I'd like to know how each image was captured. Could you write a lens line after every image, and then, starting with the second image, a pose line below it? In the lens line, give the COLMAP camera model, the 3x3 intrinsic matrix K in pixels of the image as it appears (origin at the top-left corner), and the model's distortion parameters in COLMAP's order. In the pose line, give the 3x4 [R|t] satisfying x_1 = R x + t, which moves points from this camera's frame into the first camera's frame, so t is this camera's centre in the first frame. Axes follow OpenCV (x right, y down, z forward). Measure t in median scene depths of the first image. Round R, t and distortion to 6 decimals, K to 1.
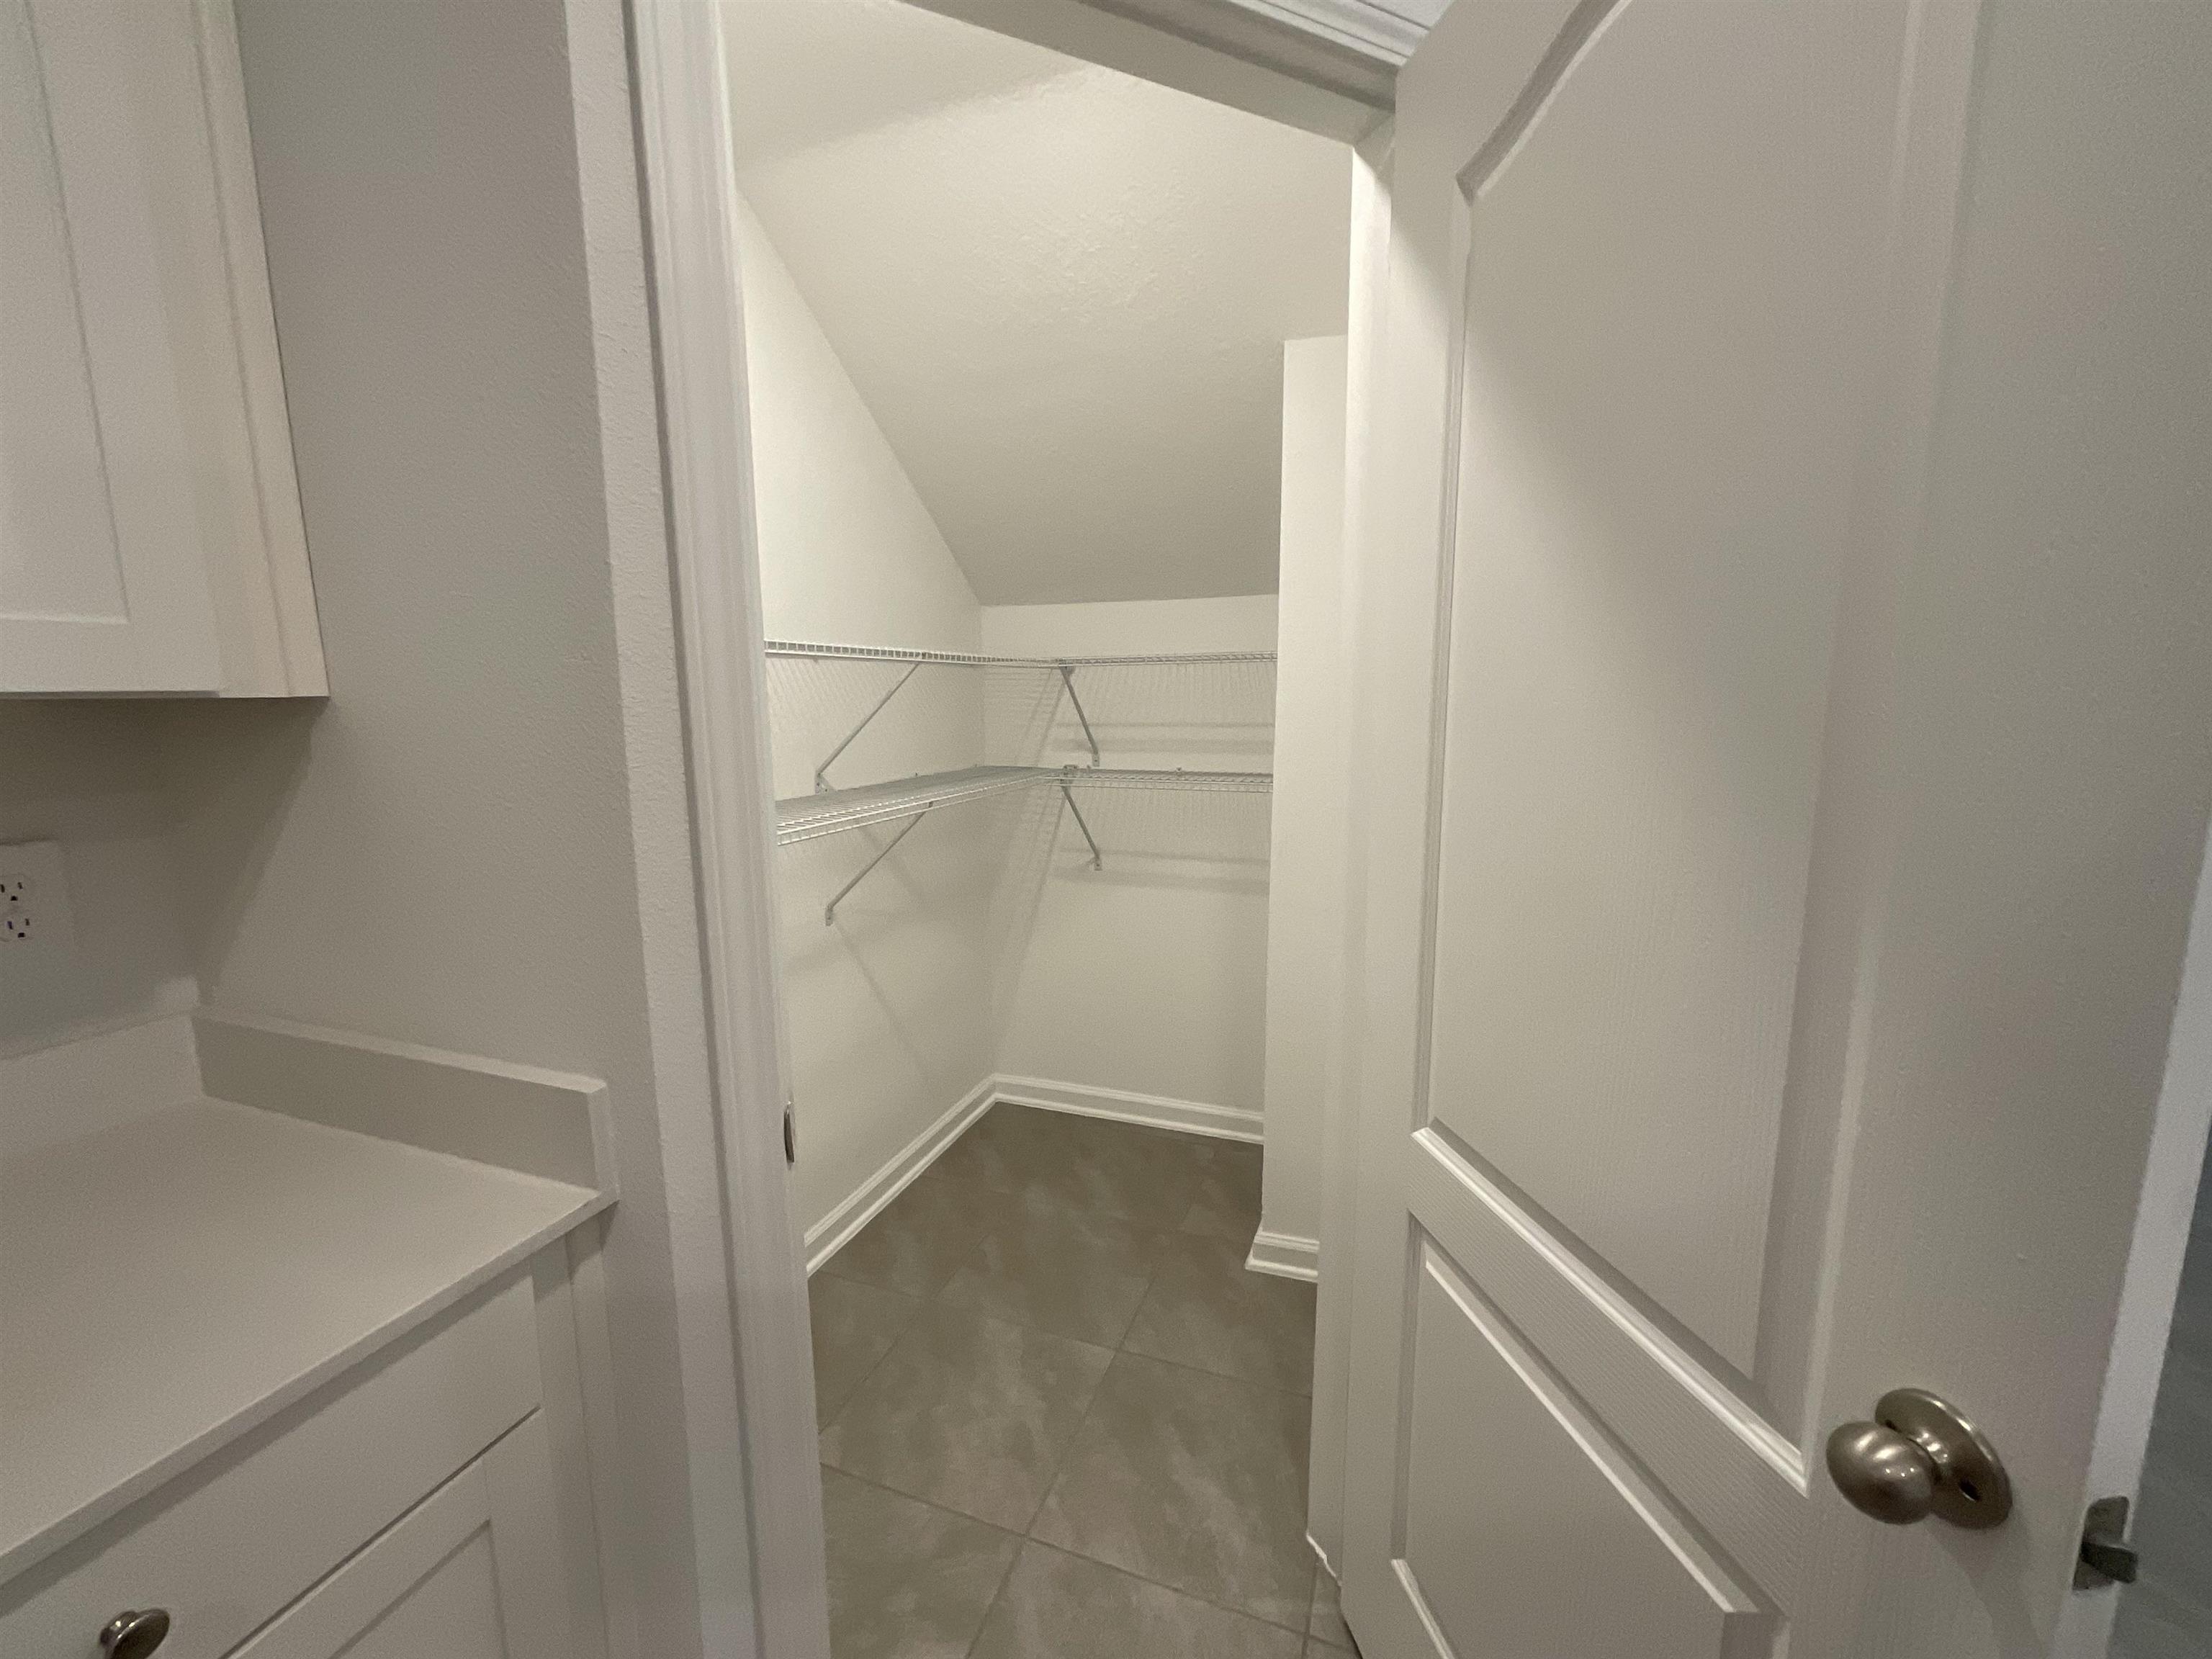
lens RADIAL K [[910.4, 0, 1106.0], [0, 910.4, 829.5], [0, 0, 1]] dist [0.001521, -0.000231]
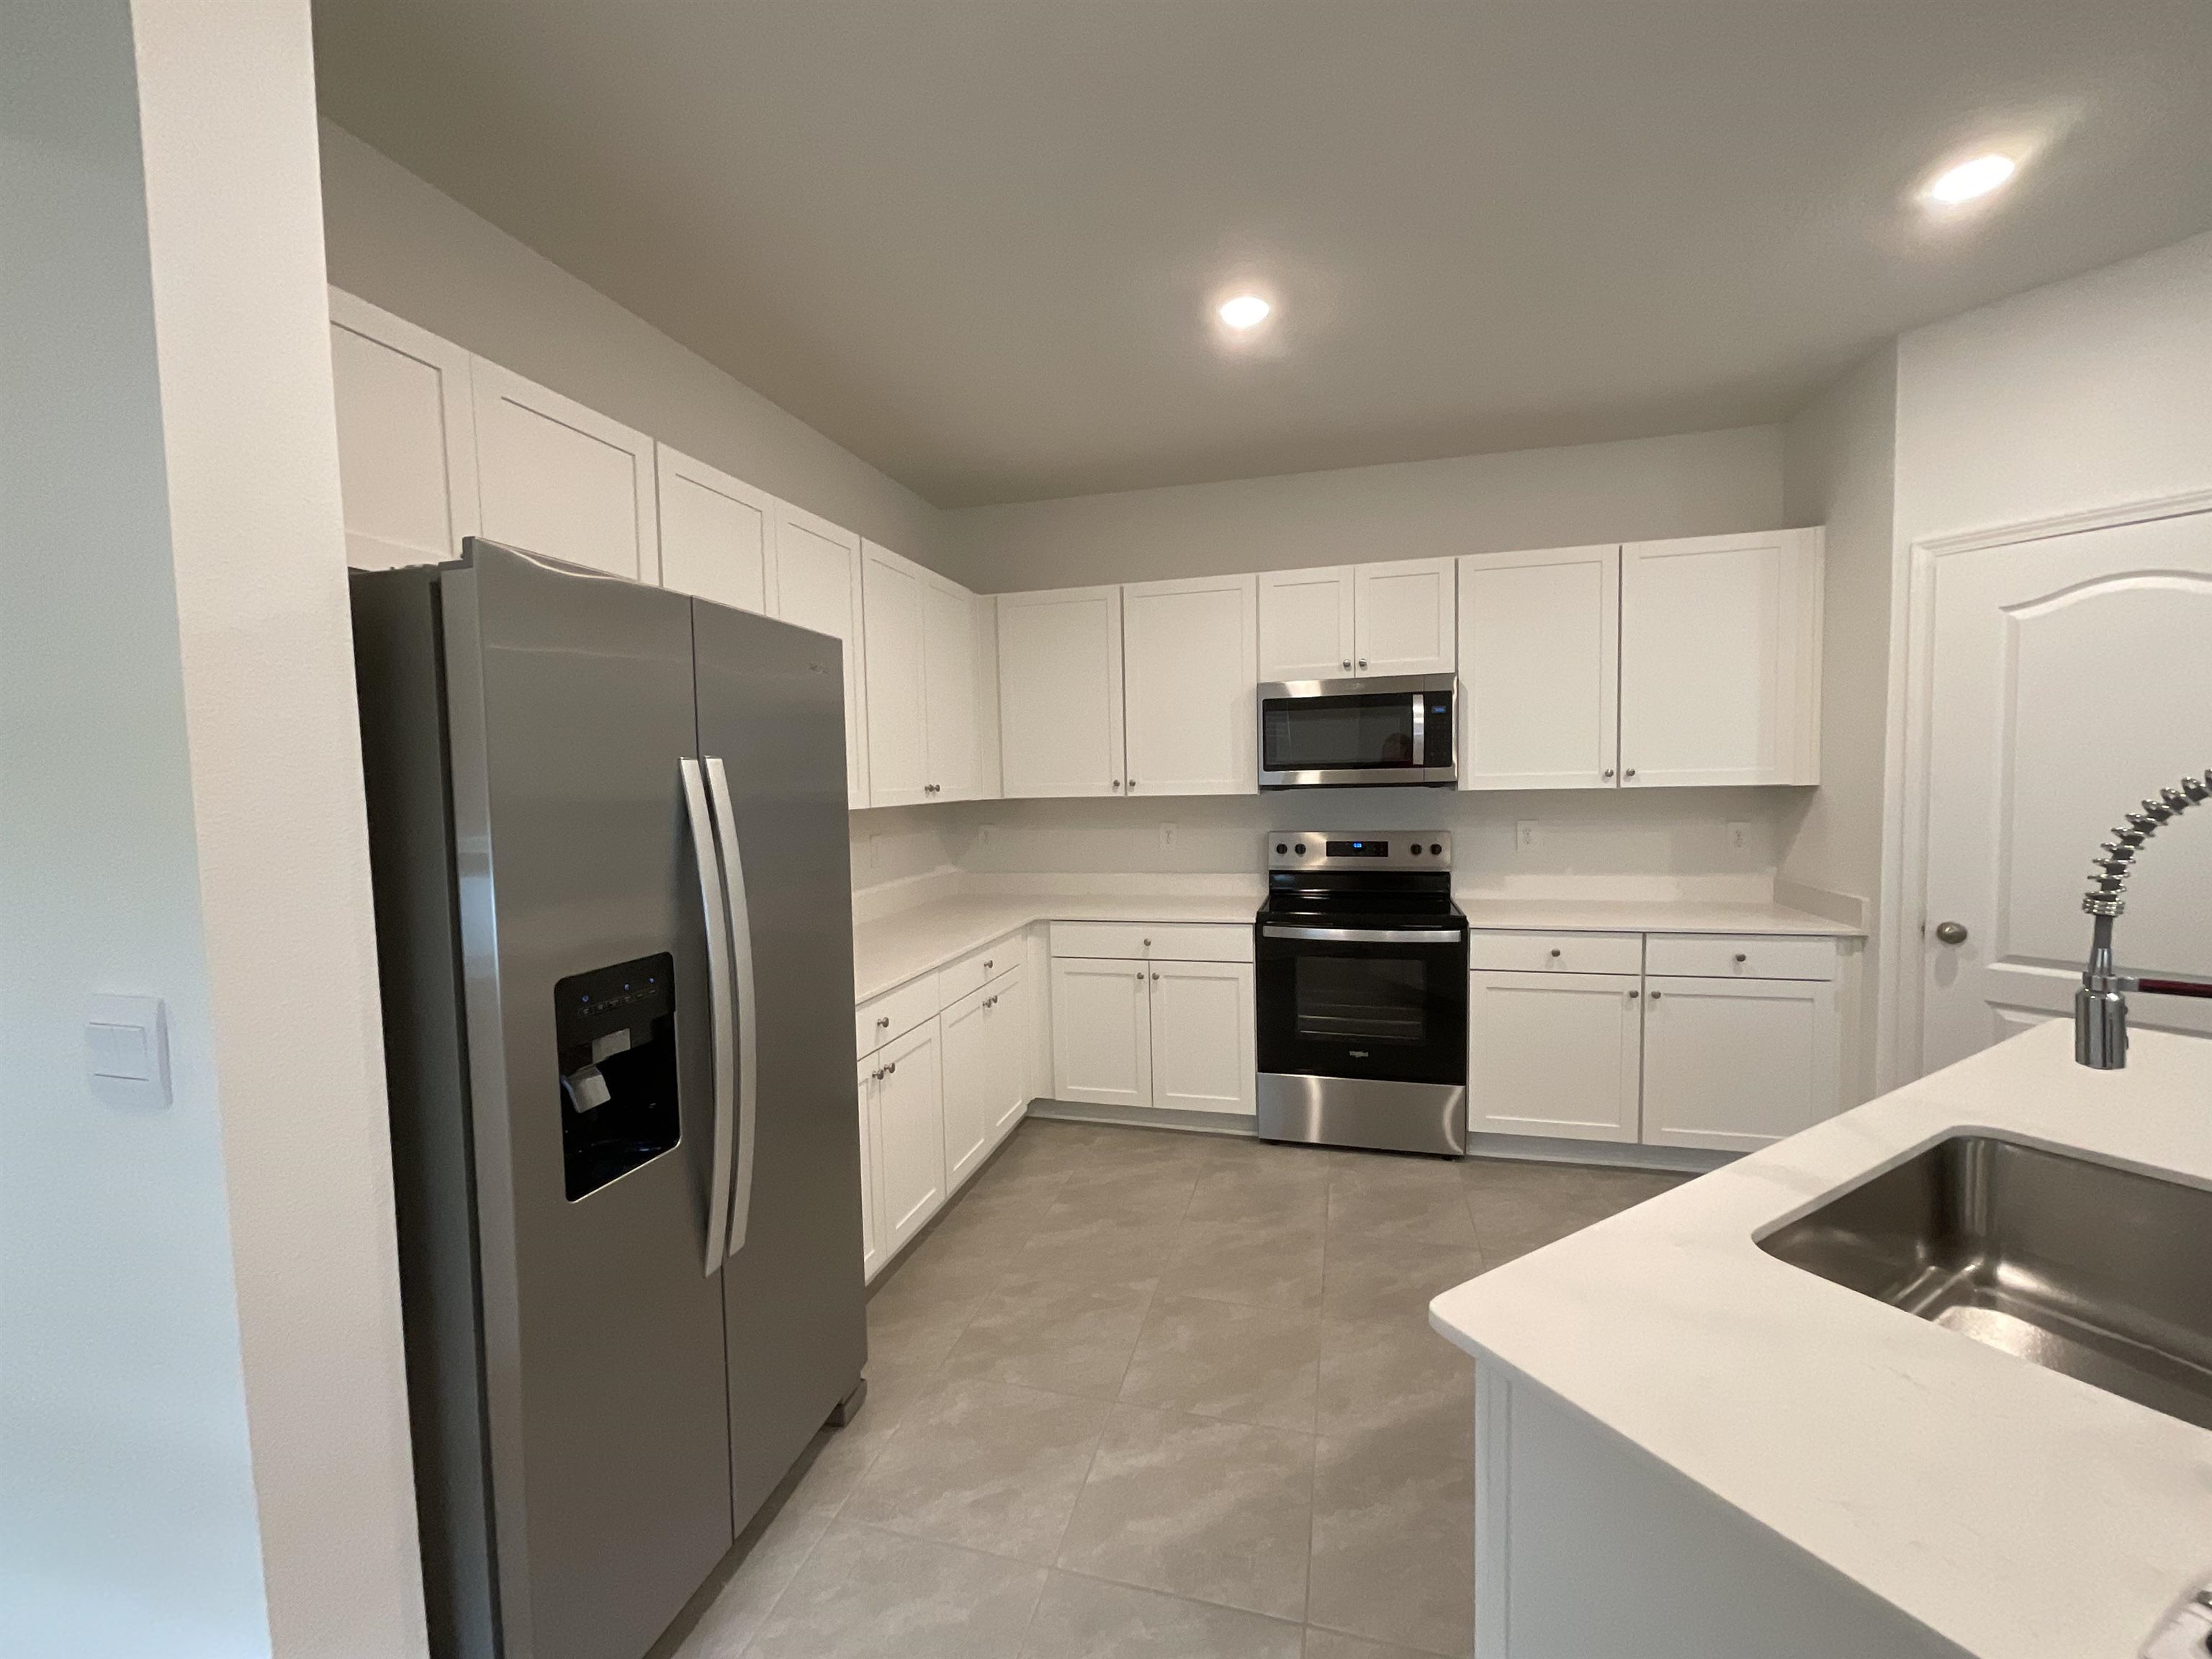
lens RADIAL K [[910.4, 0, 1106.0], [0, 910.4, 829.5], [0, 0, 1]] dist [0.001521, -0.000231]
pose [[0.103863, 0.062958, -0.992597, 2.439855], [-0.131785, 0.990066, 0.049008, 0.222489], [0.985822, 0.125719, 0.111128, -2.155705]]
